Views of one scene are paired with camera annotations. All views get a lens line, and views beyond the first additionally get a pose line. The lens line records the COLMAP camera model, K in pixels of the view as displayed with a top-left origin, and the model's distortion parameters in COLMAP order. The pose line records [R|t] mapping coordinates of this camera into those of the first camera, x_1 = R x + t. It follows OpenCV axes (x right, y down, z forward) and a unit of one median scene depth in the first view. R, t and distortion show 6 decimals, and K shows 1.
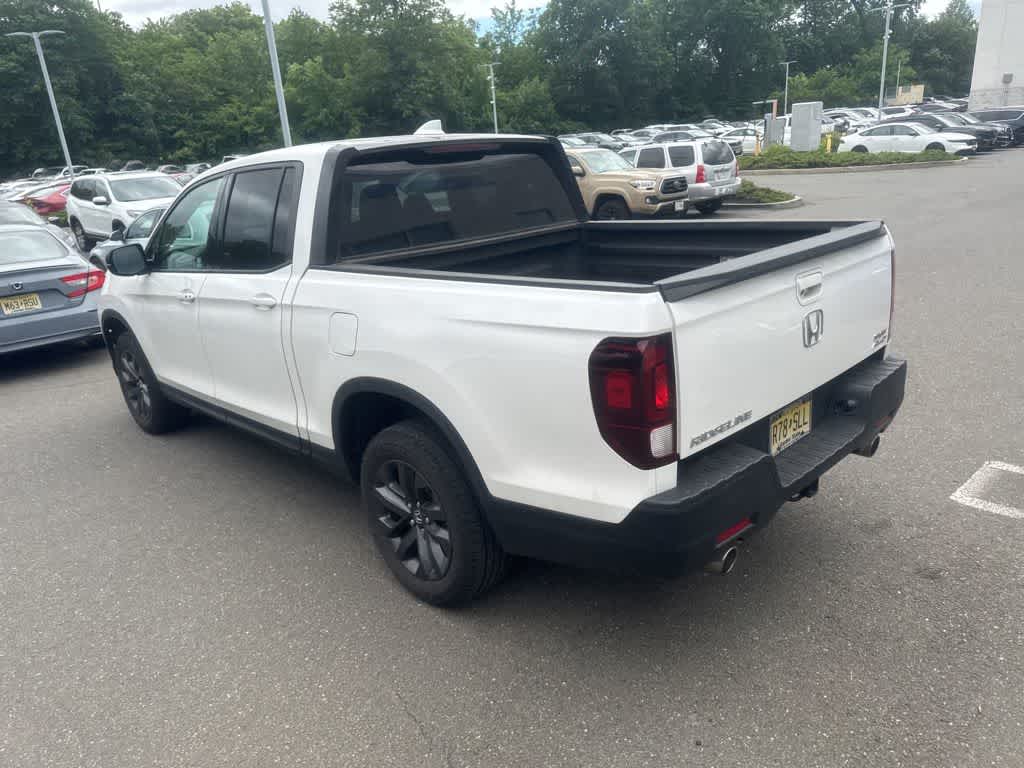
lens RADIAL K [[733.7, 0, 512.0], [0, 733.7, 384.0], [0, 0, 1]] dist [0.049365, -0.051473]
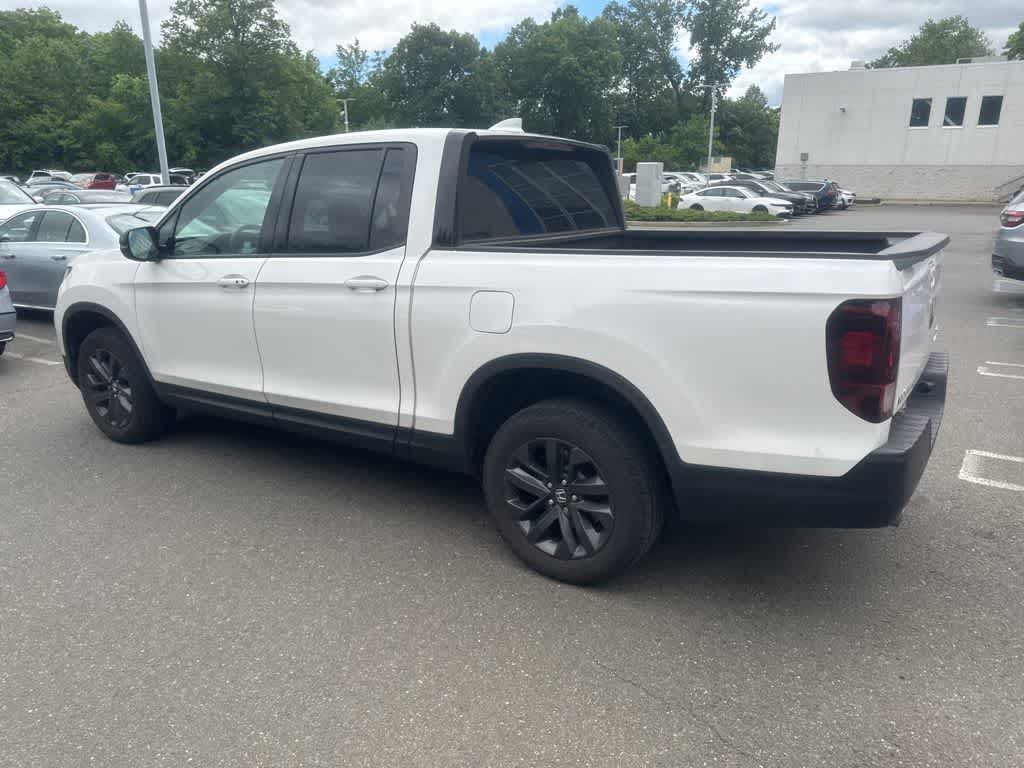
lens RADIAL K [[732.8, 0, 515.6], [0, 732.8, 389.2], [0, 0, 1]] dist [0.037130, -0.029404]
pose [[0.973392, 0.008831, 0.228978, -0.040954], [0.002528, 0.998782, -0.049268, 0.008287], [-0.229134, 0.048536, 0.972184, 0.003330]]
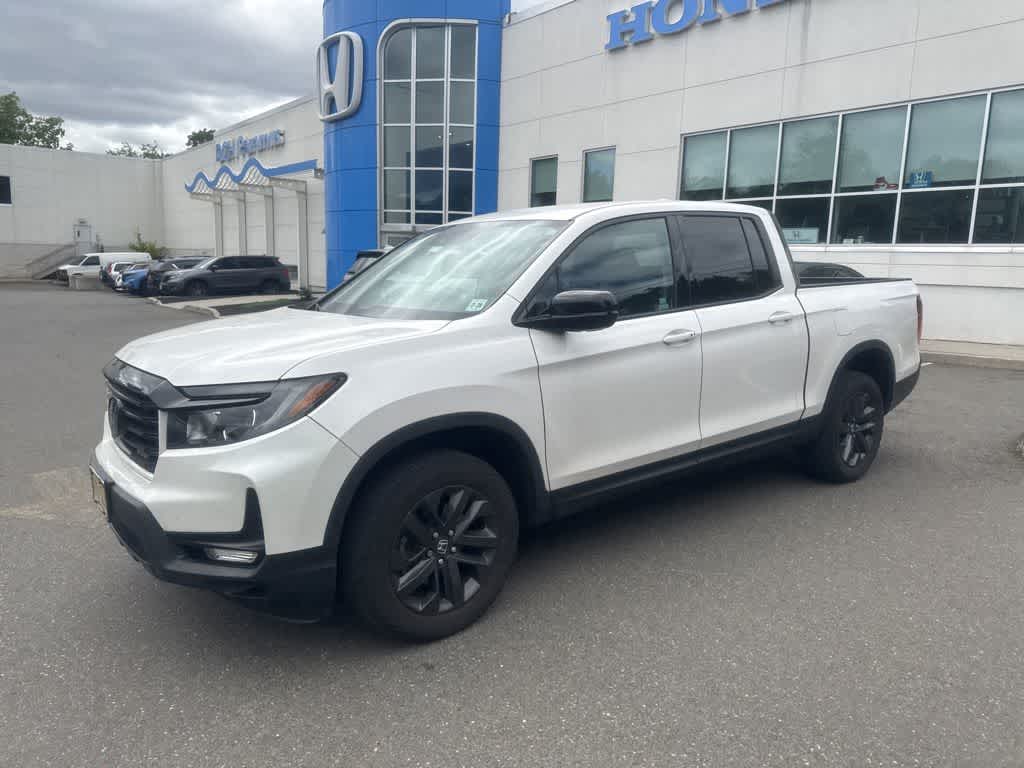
lens RADIAL K [[723.7, 0, 512.0], [0, 723.7, 384.0], [0, 0, 1]] dist [0.092507, -0.093483]
pose [[0.099518, -0.089299, 0.991021, -0.180870], [0.294549, 0.953972, 0.056382, -0.023330], [-0.950441, 0.286293, 0.121240, 0.147148]]
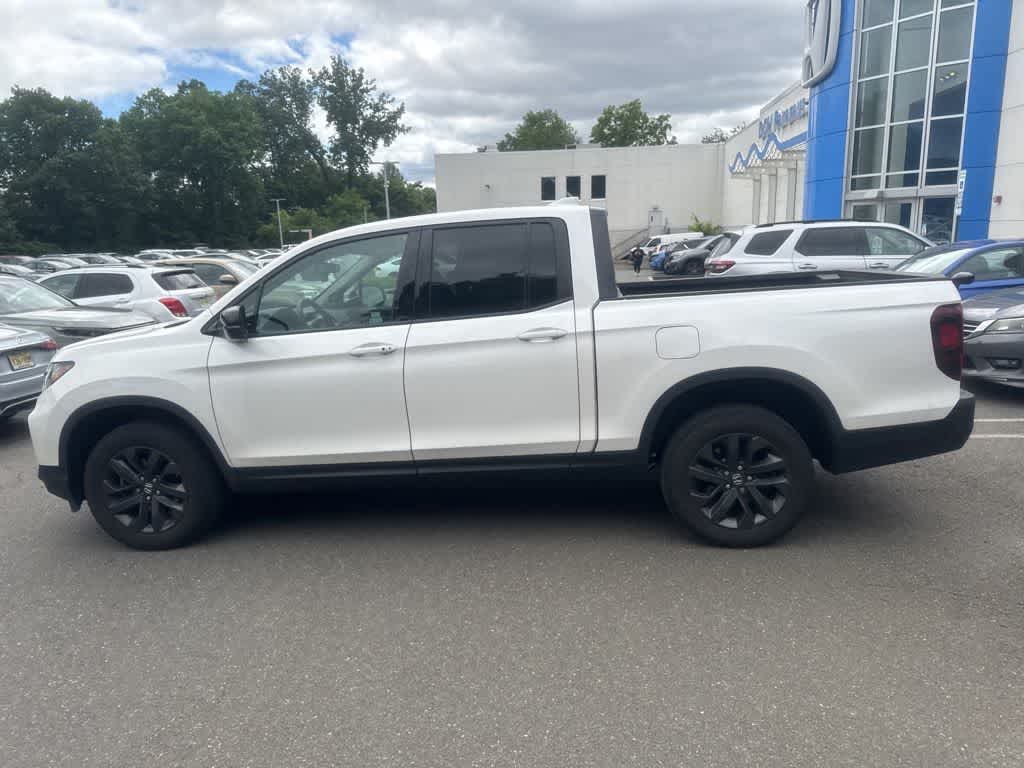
lens RADIAL K [[733.7, 0, 512.0], [0, 733.7, 384.0], [0, 0, 1]] dist [0.049365, -0.051473]
pose [[0.772775, -0.077715, 0.629904, -0.121270], [0.181970, 0.977938, -0.102589, 0.007626], [-0.608035, 0.193902, 0.769868, 0.020489]]
